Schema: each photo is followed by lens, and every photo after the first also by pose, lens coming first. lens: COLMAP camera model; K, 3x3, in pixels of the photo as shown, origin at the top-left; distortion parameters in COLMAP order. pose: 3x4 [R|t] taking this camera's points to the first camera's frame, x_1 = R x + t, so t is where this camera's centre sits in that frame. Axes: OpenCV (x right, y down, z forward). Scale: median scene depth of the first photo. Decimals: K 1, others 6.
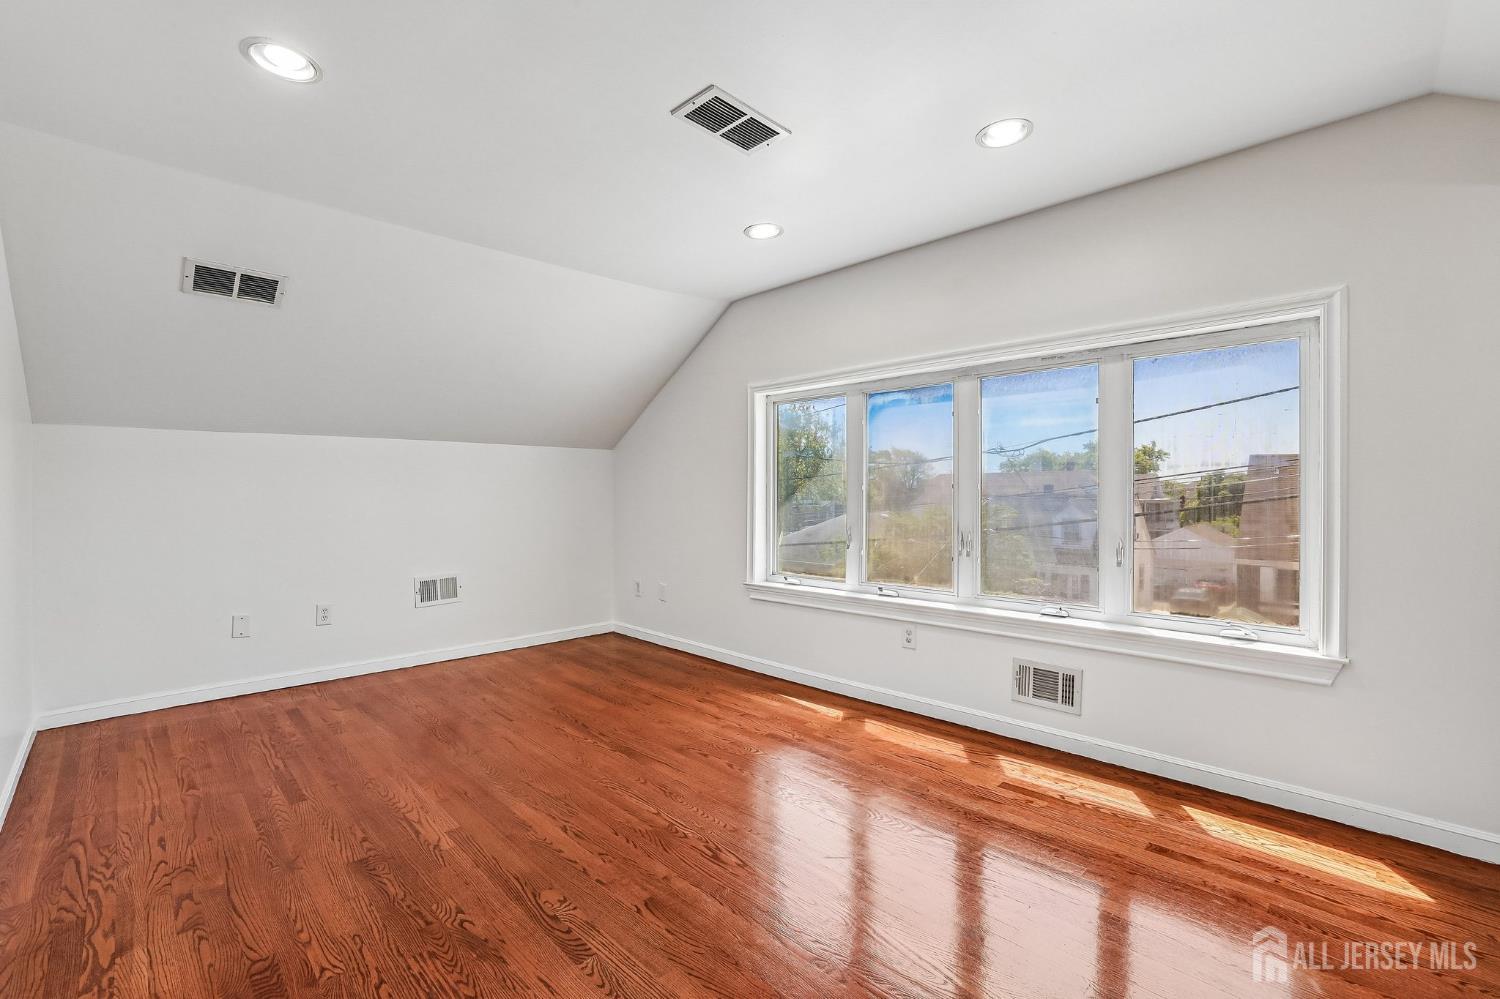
lens RADIAL K [[649.5, 0, 746.5], [0, 649.5, 492.1], [0, 0, 1]] dist [-0.045211, 0.015075]
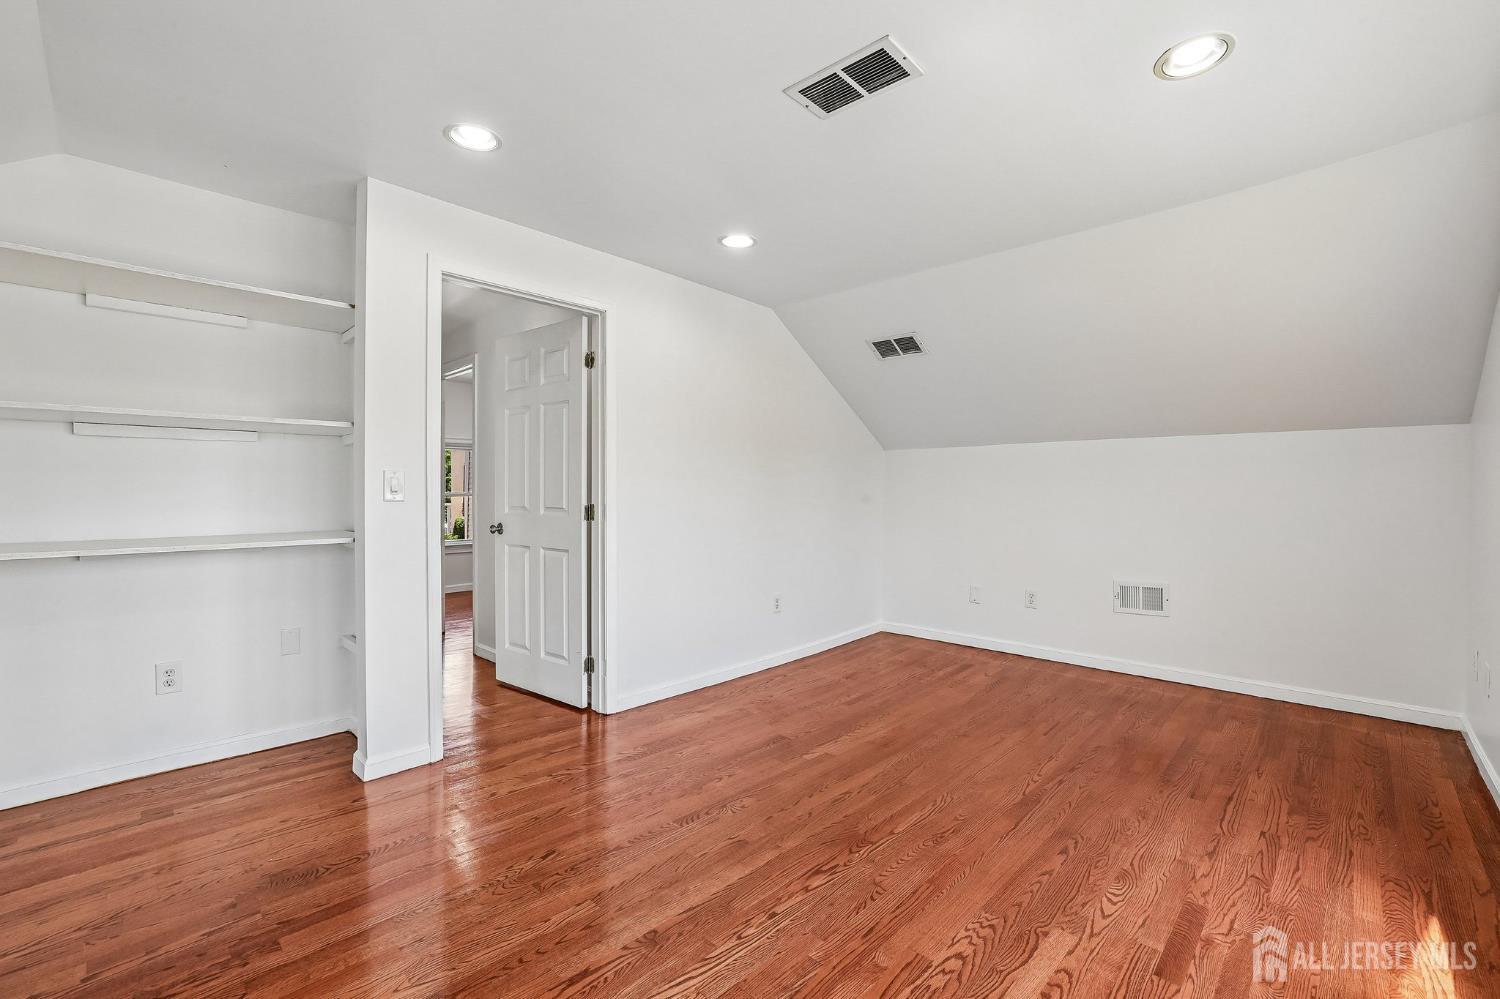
lens RADIAL K [[649.5, 0, 745.9], [0, 649.5, 492.0], [0, 0, 1]] dist [-0.045211, 0.015075]
pose [[0.025912, 0.004880, -0.999652, 0.567831], [-0.006715, 0.999966, 0.004708, -0.002840], [0.999642, 0.006591, 0.025944, 0.540323]]
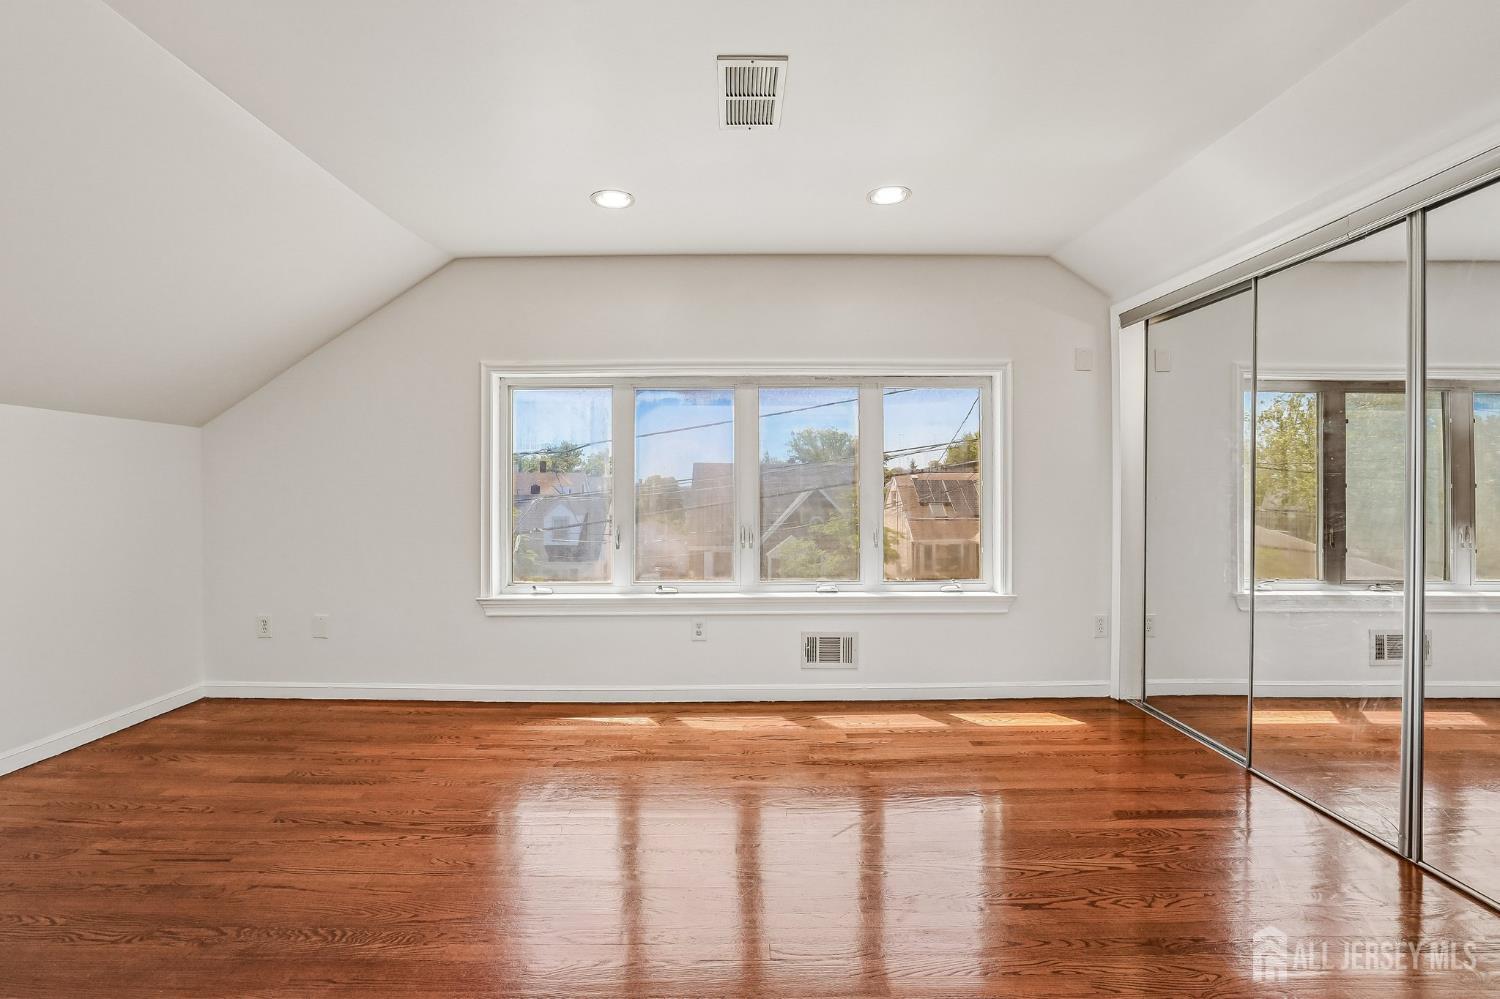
lens RADIAL K [[649.5, 0, 742.3], [0, 649.5, 489.2], [0, 0, 1]] dist [-0.045211, 0.015075]
pose [[0.705083, 0.003379, 0.709116, -0.452846], [0.000881, 0.999984, -0.005641, 0.005096], [-0.709124, 0.004602, 0.705069, 0.226795]]
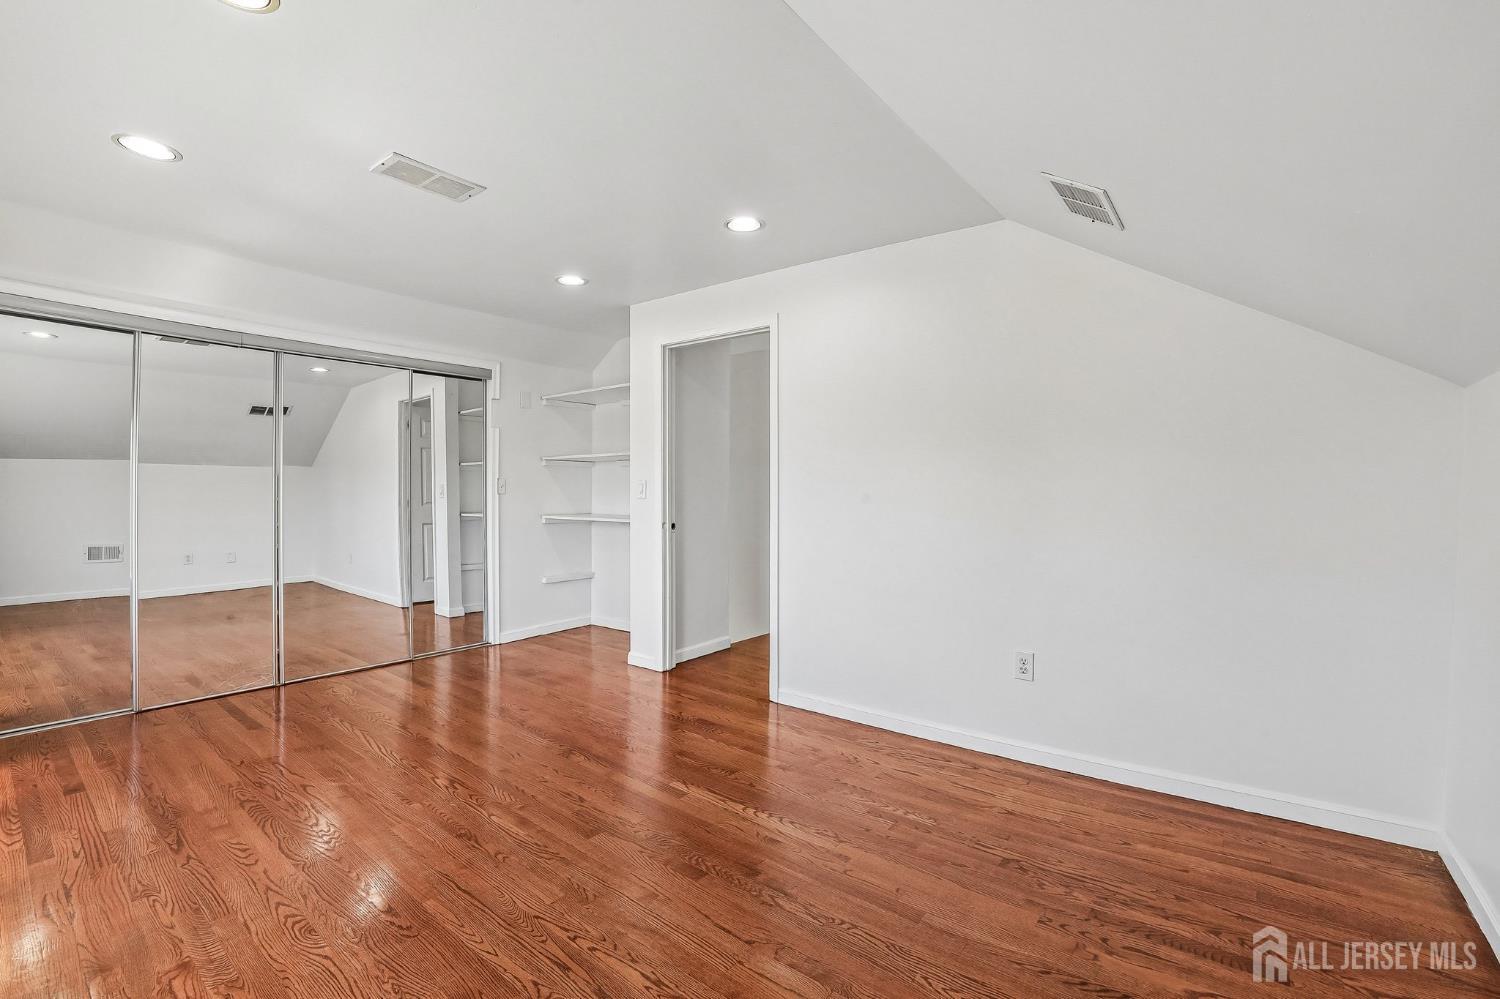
lens RADIAL K [[649.5, 0, 743.6], [0, 649.5, 494.3], [0, 0, 1]] dist [-0.045211, 0.015075]
pose [[-0.993105, 0.002892, -0.117194, -0.296045], [0.001764, 0.999951, 0.009728, -0.005955], [0.117216, 0.009454, -0.993061, 1.449792]]
